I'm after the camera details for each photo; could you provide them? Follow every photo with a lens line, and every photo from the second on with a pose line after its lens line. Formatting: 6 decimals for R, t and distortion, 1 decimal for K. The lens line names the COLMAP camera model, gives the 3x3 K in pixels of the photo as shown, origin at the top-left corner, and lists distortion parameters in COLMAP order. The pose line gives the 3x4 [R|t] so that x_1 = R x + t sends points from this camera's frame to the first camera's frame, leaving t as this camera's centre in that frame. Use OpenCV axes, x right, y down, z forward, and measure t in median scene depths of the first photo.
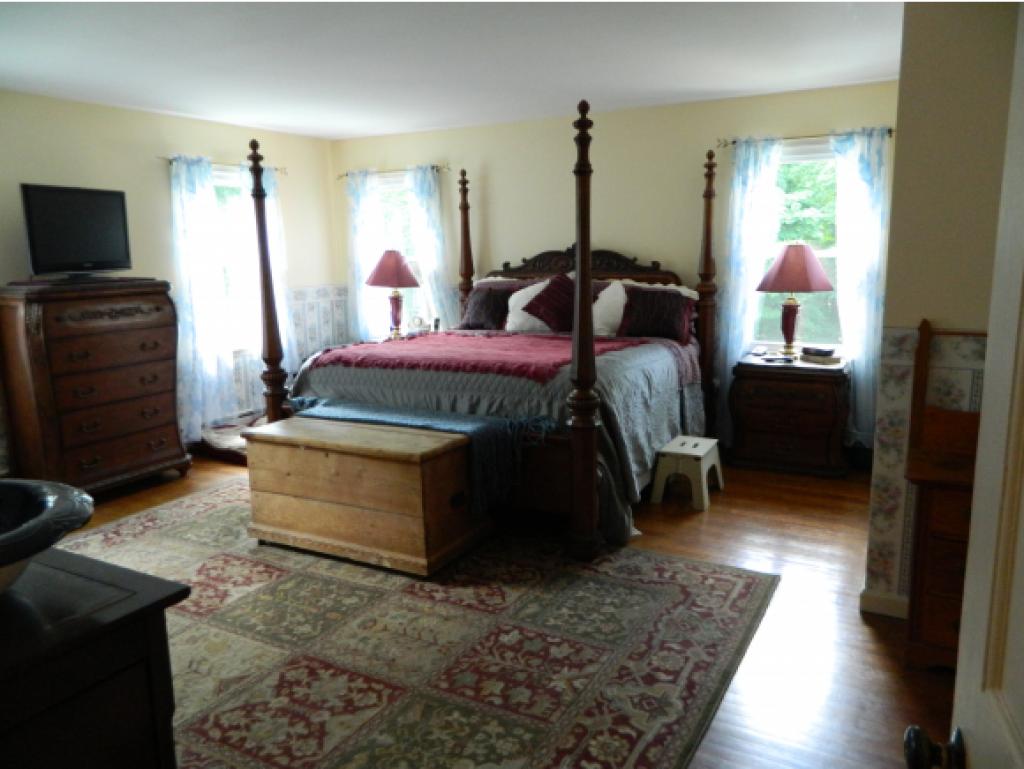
lens RADIAL K [[750.2, 0, 509.1], [0, 750.2, 387.7], [0, 0, 1]] dist [0.003858, -0.007167]
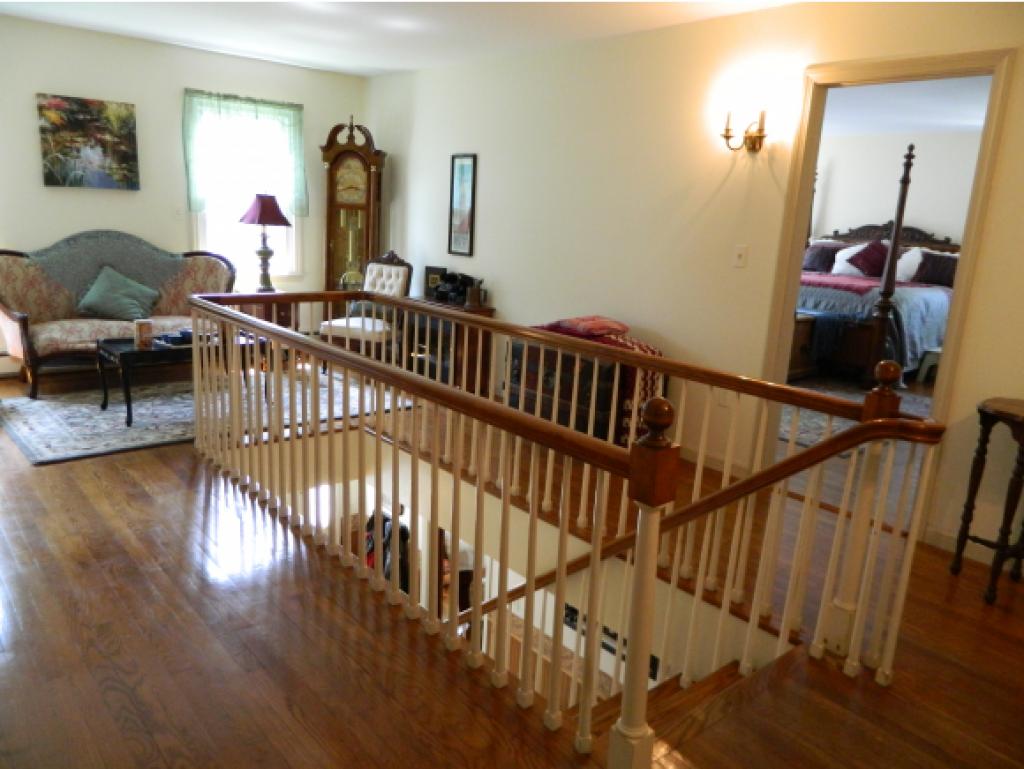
lens RADIAL K [[750.2, 0, 513.8], [0, 750.2, 378.1], [0, 0, 1]] dist [0.003858, -0.007167]
pose [[0.932955, 0.151646, -0.326494, -0.099752], [-0.141381, 0.988421, 0.055094, 0.183540], [0.331068, -0.005240, 0.943592, -0.861145]]
